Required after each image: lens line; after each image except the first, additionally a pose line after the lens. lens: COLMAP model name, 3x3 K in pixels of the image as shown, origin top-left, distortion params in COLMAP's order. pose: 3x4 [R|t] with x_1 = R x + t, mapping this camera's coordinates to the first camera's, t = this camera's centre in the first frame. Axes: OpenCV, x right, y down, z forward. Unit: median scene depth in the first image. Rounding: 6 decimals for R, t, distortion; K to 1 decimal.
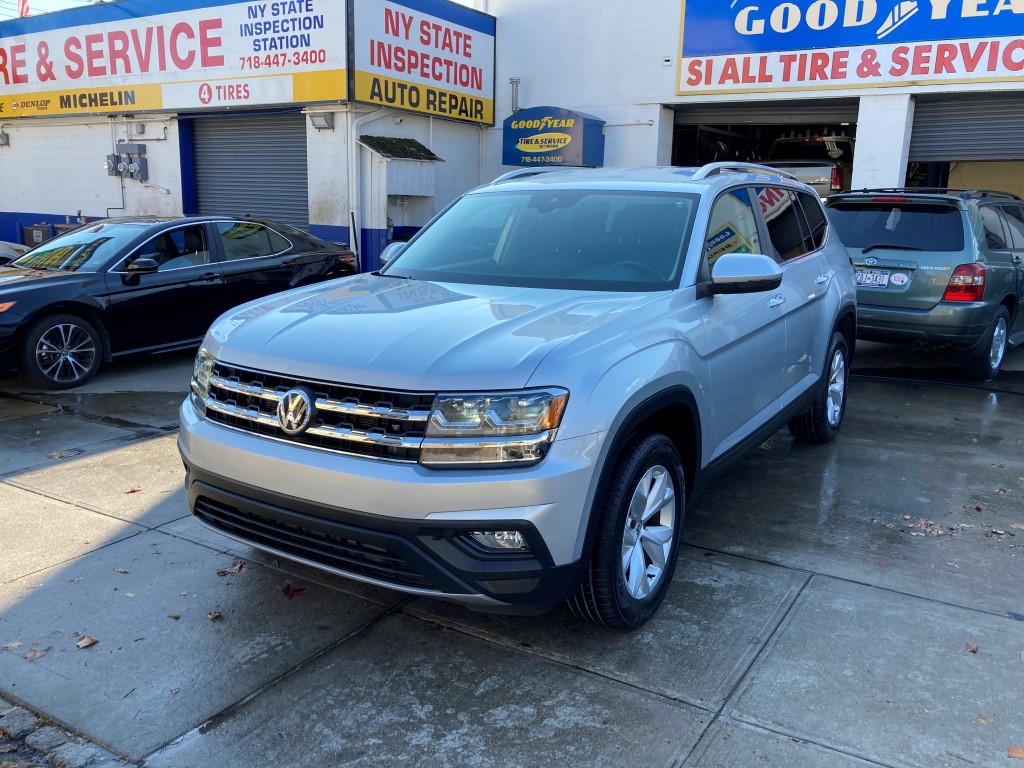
lens RADIAL K [[833.2, 0, 520.8], [0, 833.2, 383.0], [0, 0, 1]] dist [0.009435, 0.002712]
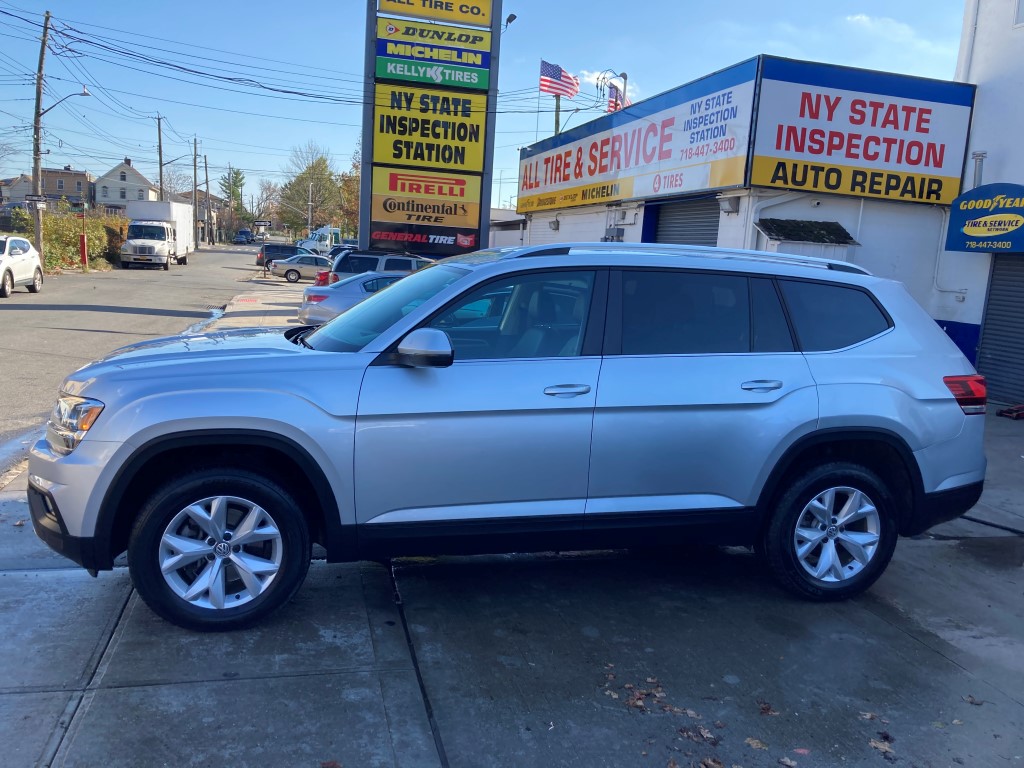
lens RADIAL K [[833.2, 0, 506.2], [0, 833.2, 382.1], [0, 0, 1]] dist [0.009435, 0.002712]
pose [[0.723272, 0.127036, -0.678778, 0.288657], [-0.193183, 0.980910, -0.022265, -0.024326], [0.662992, 0.147232, 0.734006, 0.094464]]
